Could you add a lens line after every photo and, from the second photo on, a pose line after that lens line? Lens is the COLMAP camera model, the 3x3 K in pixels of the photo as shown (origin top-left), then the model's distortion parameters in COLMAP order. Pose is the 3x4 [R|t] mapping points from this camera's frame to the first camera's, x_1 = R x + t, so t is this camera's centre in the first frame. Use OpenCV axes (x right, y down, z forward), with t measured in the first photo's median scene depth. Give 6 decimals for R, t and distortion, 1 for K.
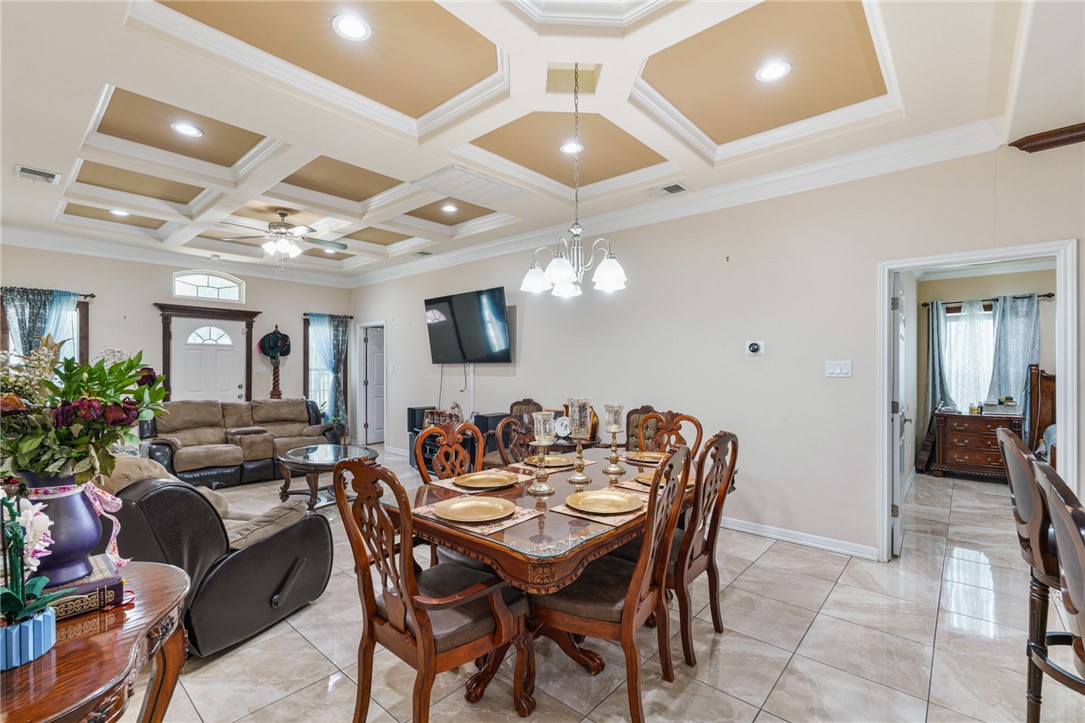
lens RADIAL K [[476.7, 0, 542.5], [0, 476.7, 361.5], [0, 0, 1]] dist [-0.019234, 0.000196]
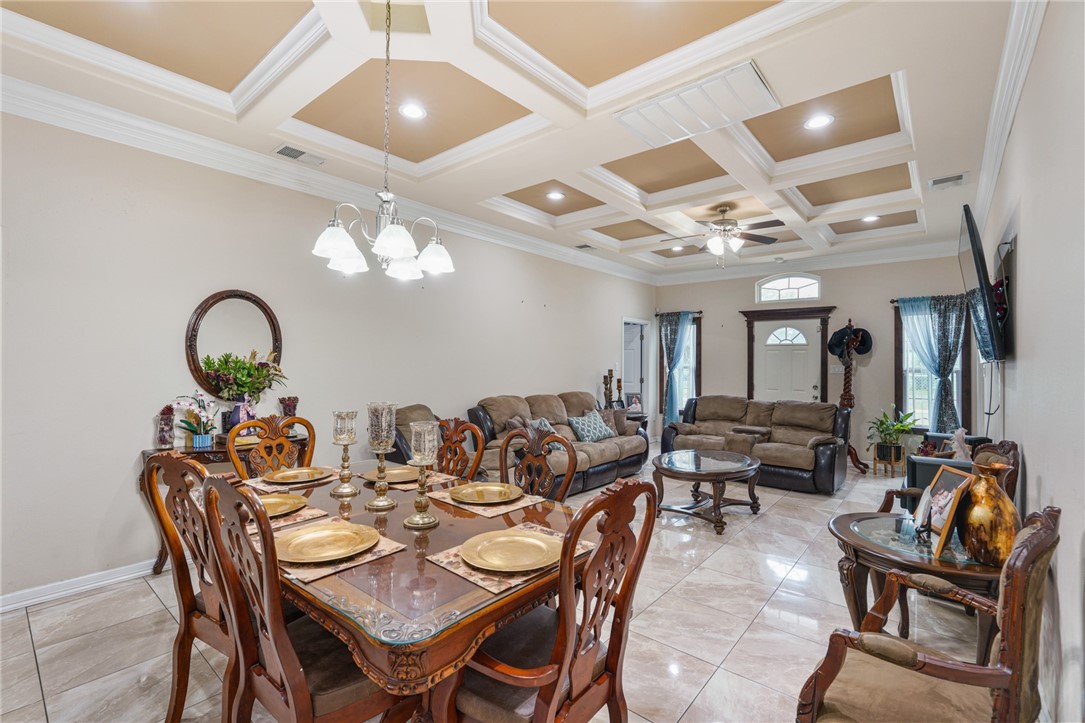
lens RADIAL K [[476.7, 0, 542.5], [0, 476.7, 361.5], [0, 0, 1]] dist [-0.019234, 0.000196]
pose [[0.024514, -0.004091, -0.999691, 0.330274], [0.004658, 0.999981, -0.003978, 0.002305], [0.999689, -0.004559, 0.024532, 0.467931]]
